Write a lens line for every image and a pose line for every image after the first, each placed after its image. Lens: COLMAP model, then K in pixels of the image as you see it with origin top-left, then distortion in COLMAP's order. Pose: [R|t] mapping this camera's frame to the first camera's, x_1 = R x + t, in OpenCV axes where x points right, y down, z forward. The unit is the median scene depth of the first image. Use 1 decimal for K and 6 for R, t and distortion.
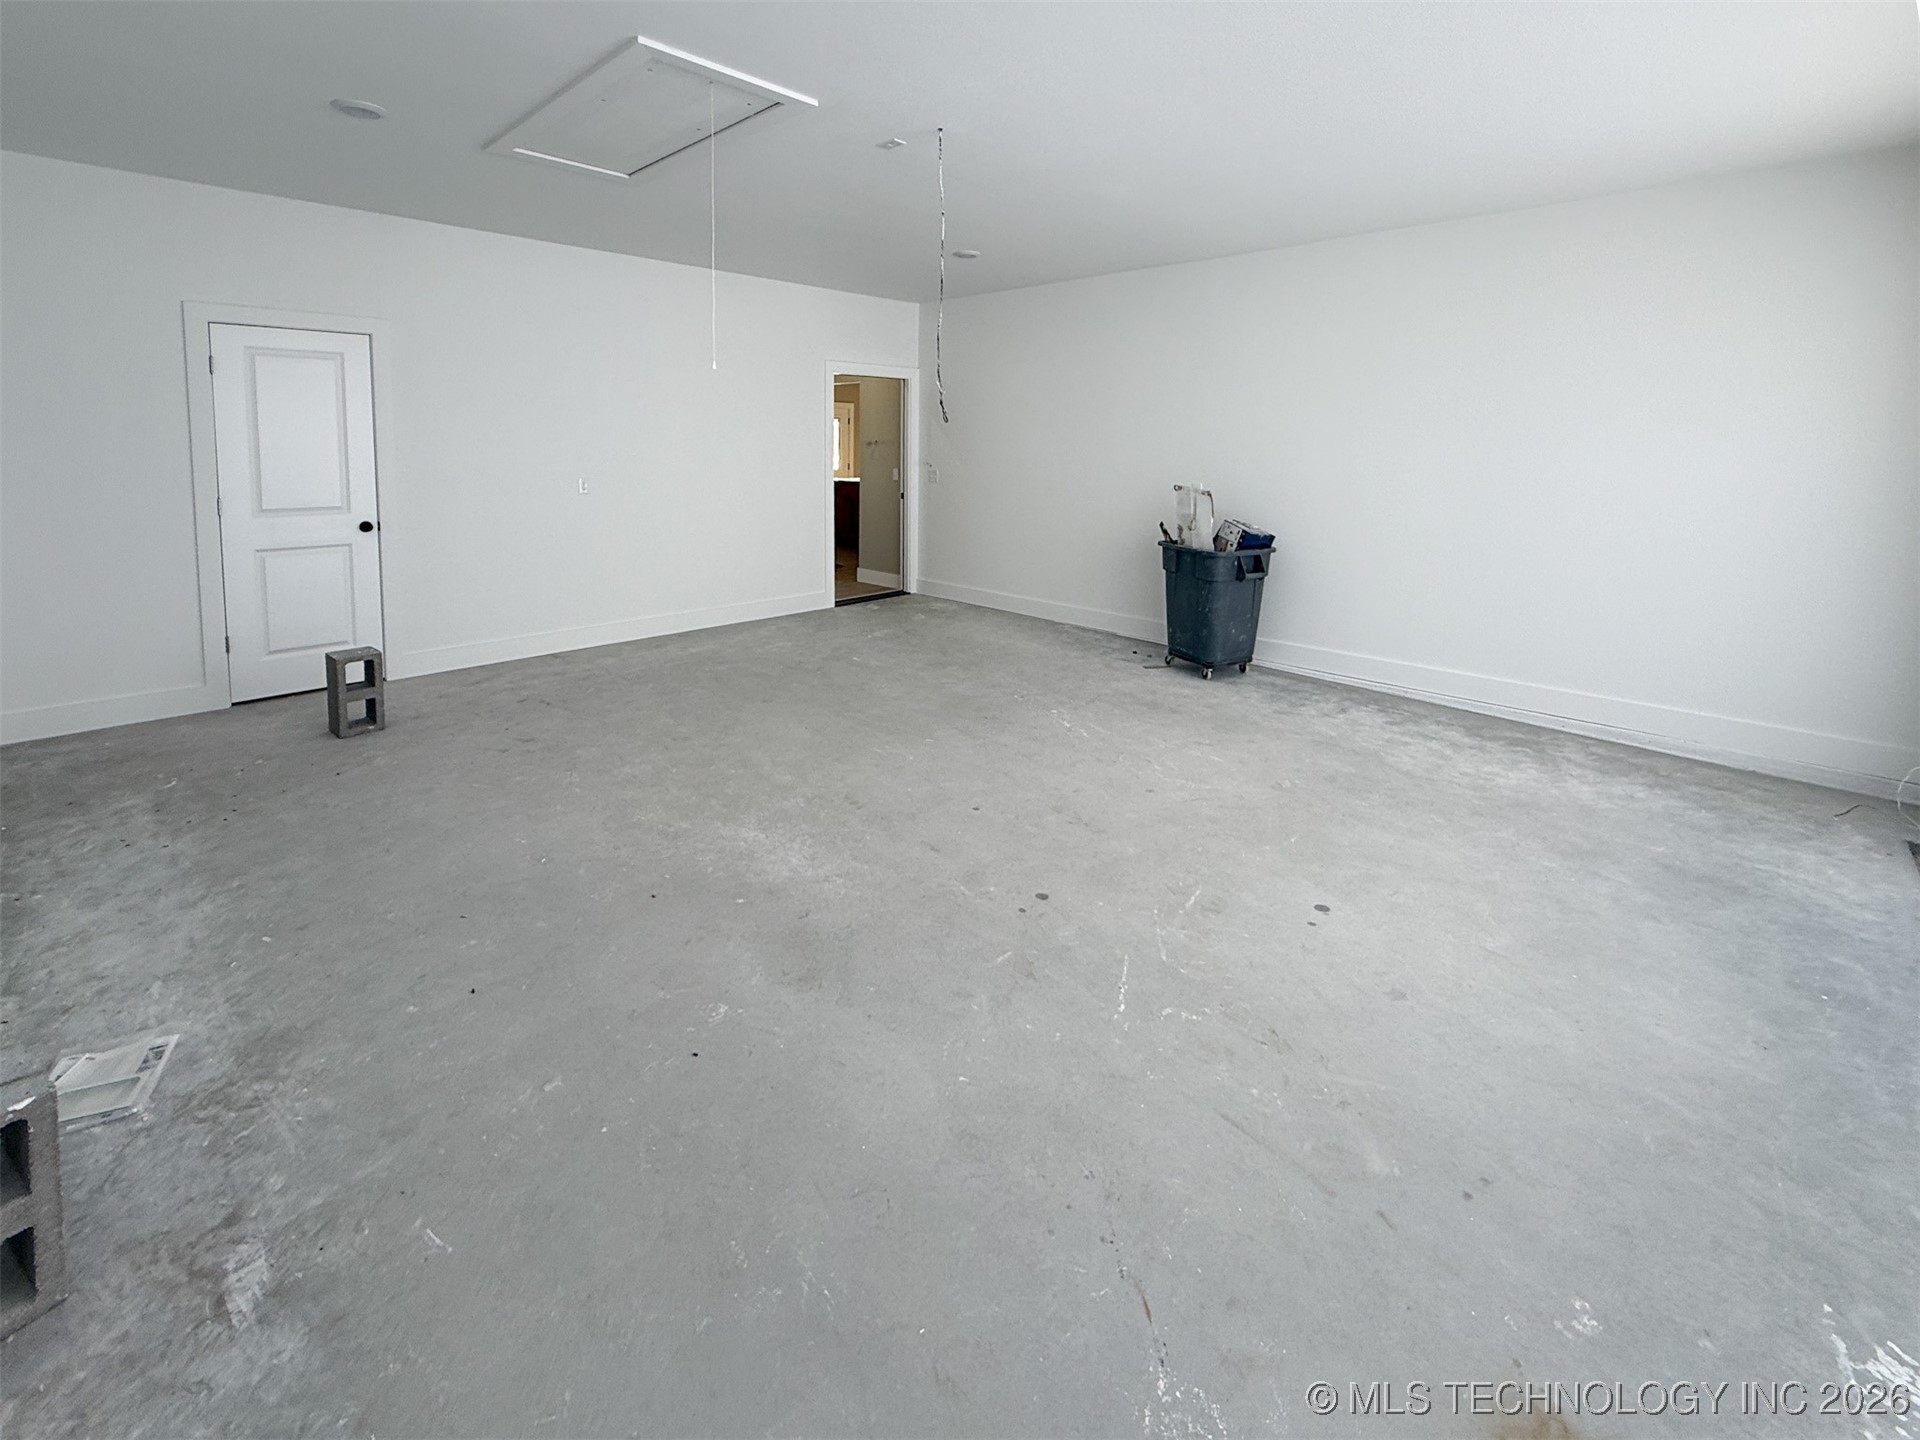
lens RADIAL K [[819.5, 0, 951.7], [0, 819.5, 680.2], [0, 0, 1]] dist [0.000330, 0.000049]
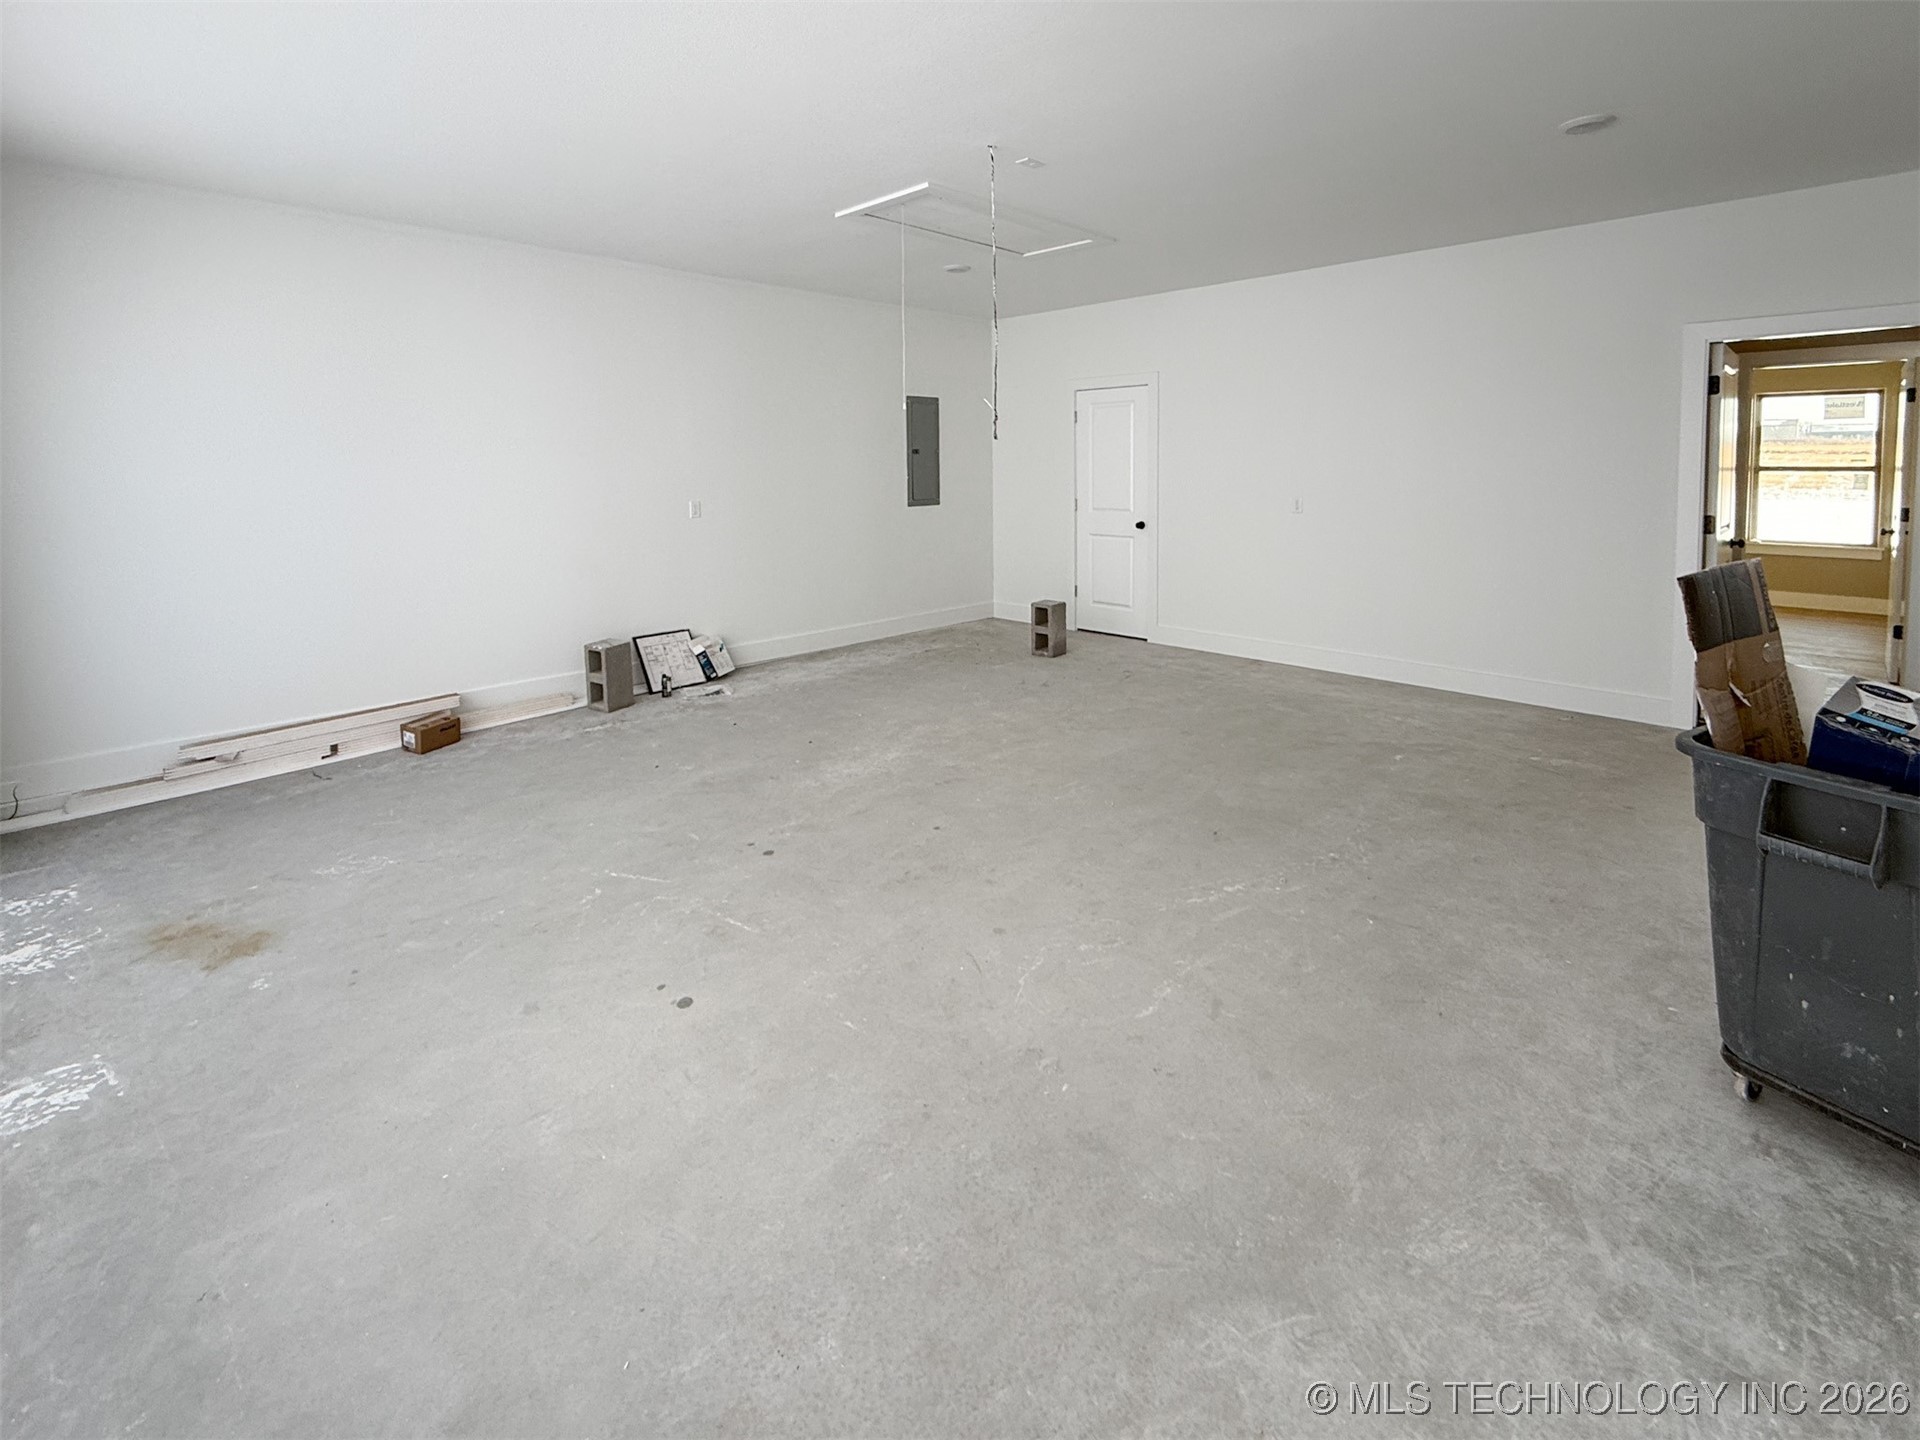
lens RADIAL K [[850.4, 0, 954.2], [0, 850.4, 728.4], [0, 0, 1]] dist [-0.000477, 0.000388]
pose [[-0.022579, 0.289325, -0.956965, 0.808389], [-0.273547, 0.918892, 0.284269, -0.208414], [0.961594, 0.268193, 0.058397, 0.762259]]
